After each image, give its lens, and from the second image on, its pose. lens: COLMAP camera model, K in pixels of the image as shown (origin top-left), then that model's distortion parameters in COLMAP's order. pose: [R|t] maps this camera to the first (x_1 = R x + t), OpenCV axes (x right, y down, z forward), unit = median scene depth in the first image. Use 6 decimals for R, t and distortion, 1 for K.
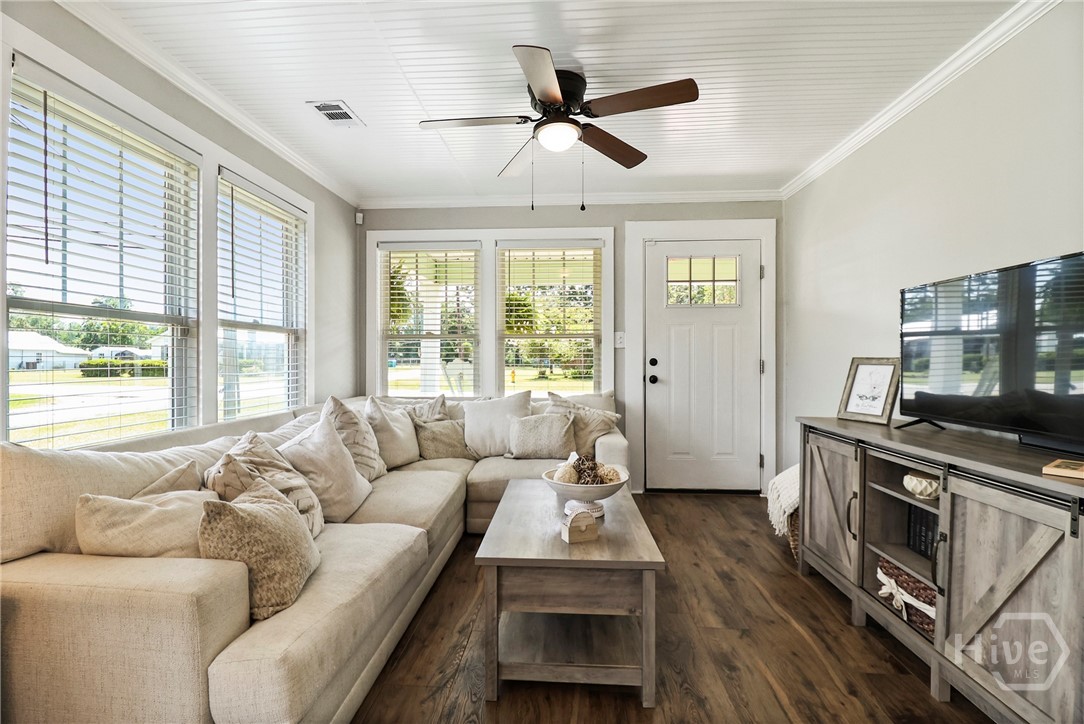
lens RADIAL K [[519.6, 0, 542.2], [0, 519.6, 361.7], [0, 0, 1]] dist [0.002129, -0.015092]
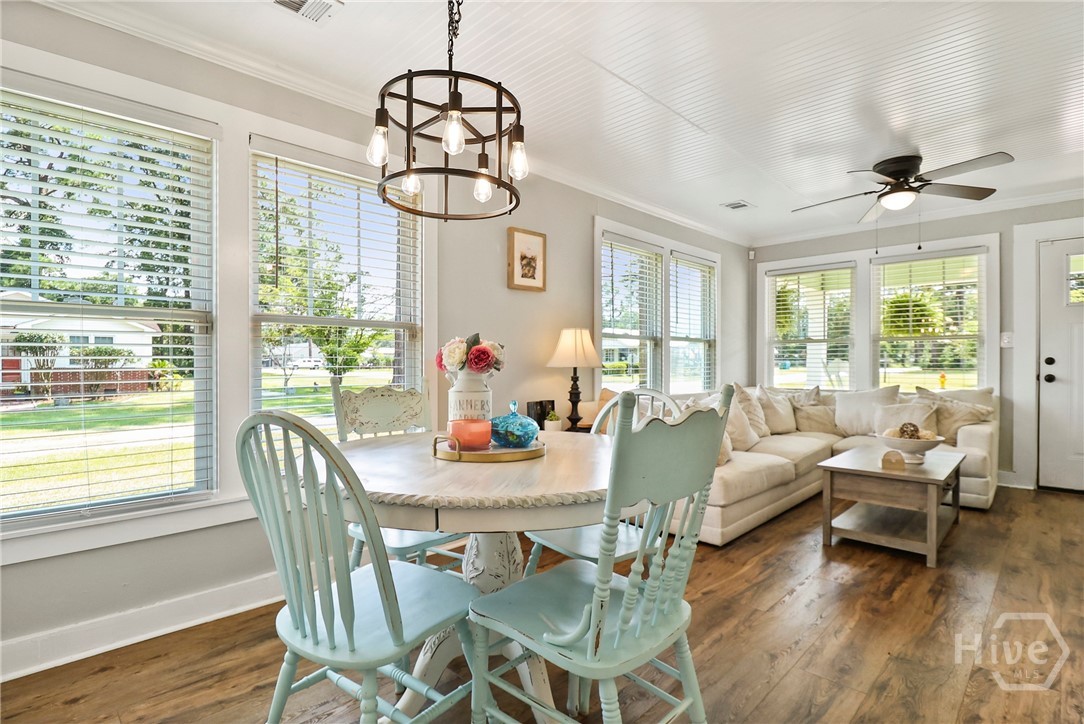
lens RADIAL K [[519.6, 0, 537.7], [0, 519.6, 364.3], [0, 0, 1]] dist [0.002129, -0.015092]
pose [[0.747742, -0.000112, -0.663989, 0.226833], [0.000385, 1.000000, 0.000265, 0.012124], [0.663989, -0.000454, 0.747742, -0.666401]]
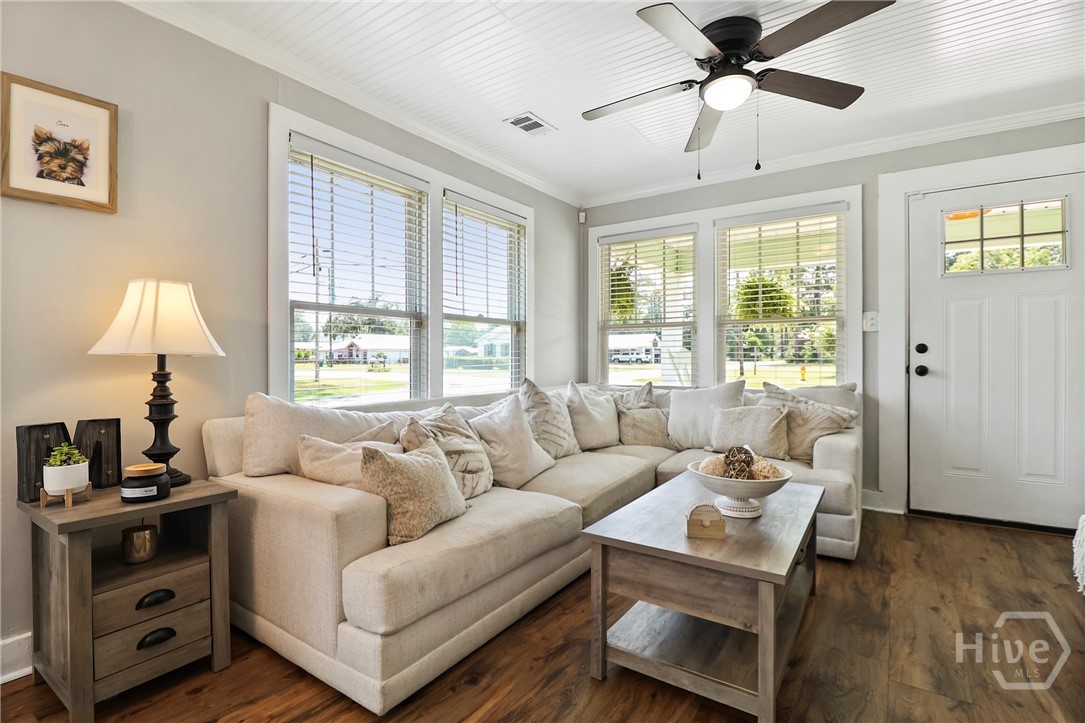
lens RADIAL K [[520.0, 0, 529.3], [0, 520.0, 355.7], [0, 0, 1]] dist [0.002129, -0.015092]
pose [[0.853608, -0.004181, -0.520899, 0.200379], [0.002066, 0.999987, -0.004640, 0.025058], [0.520911, 0.002885, 0.853606, 0.053245]]
